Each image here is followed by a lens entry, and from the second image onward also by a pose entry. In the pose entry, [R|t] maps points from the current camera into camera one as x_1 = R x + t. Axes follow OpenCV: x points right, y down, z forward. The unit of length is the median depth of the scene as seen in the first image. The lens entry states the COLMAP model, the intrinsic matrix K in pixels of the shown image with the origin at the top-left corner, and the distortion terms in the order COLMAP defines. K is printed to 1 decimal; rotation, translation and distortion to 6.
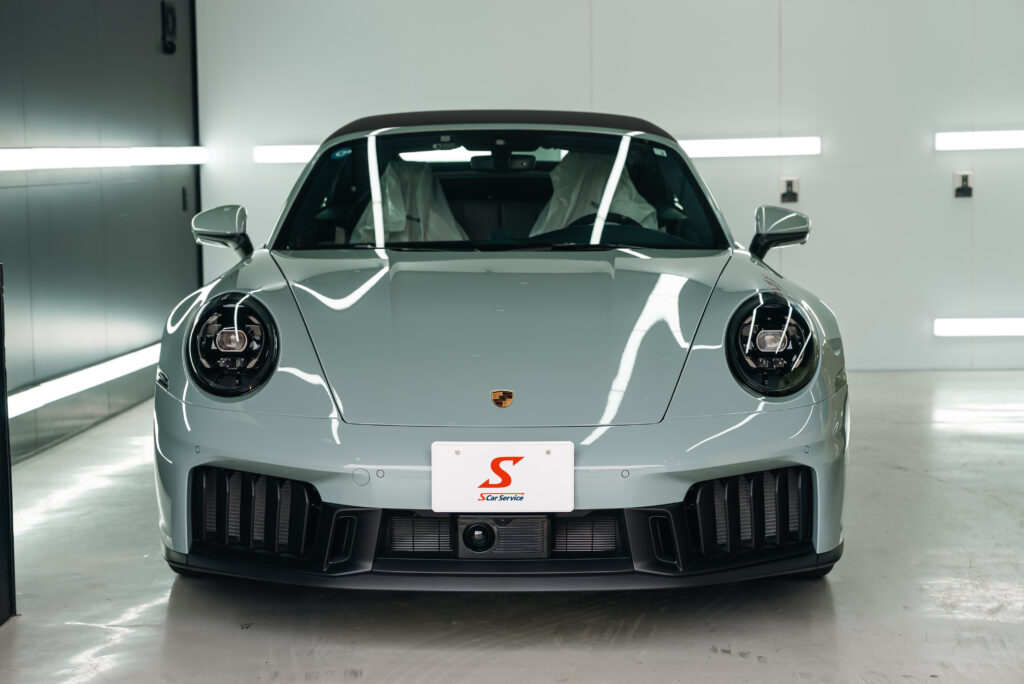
lens RADIAL K [[2063.5, 0, 512.7], [0, 2063.5, 347.5], [0, 0, 1]] dist [0.054373, 0.000000]
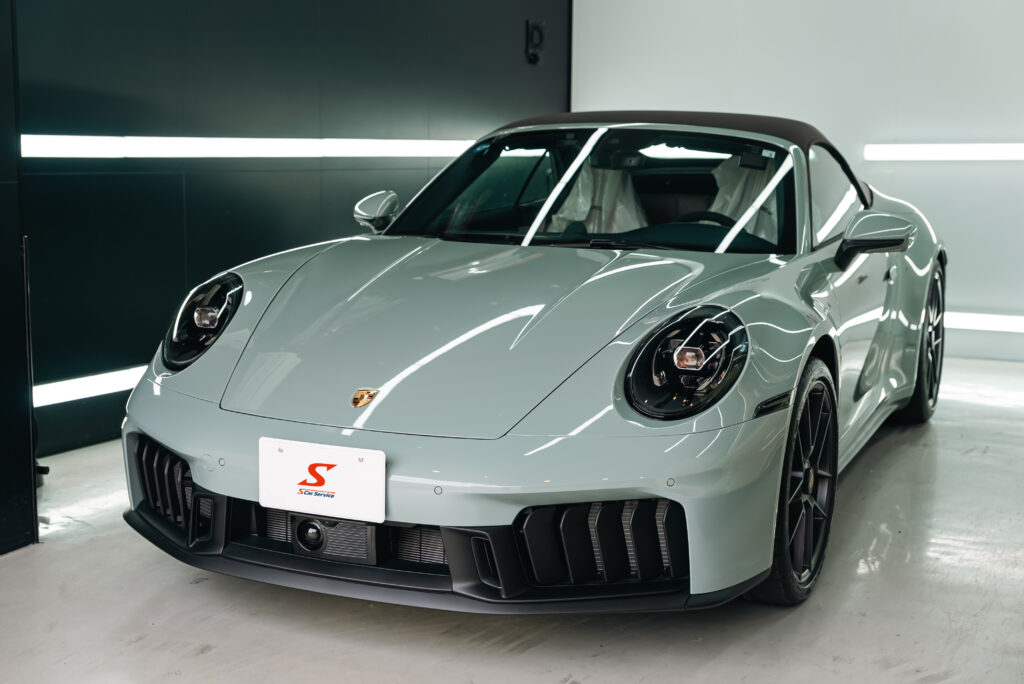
lens RADIAL K [[1475.4, 0, 511.5], [0, 1475.4, 336.0], [0, 0, 1]] dist [-0.026249, 0.000000]
pose [[0.909850, 0.074082, -0.408270, 0.350756], [-0.060136, 0.997087, 0.046910, -0.042886], [0.410556, -0.018129, 0.911655, 0.387911]]
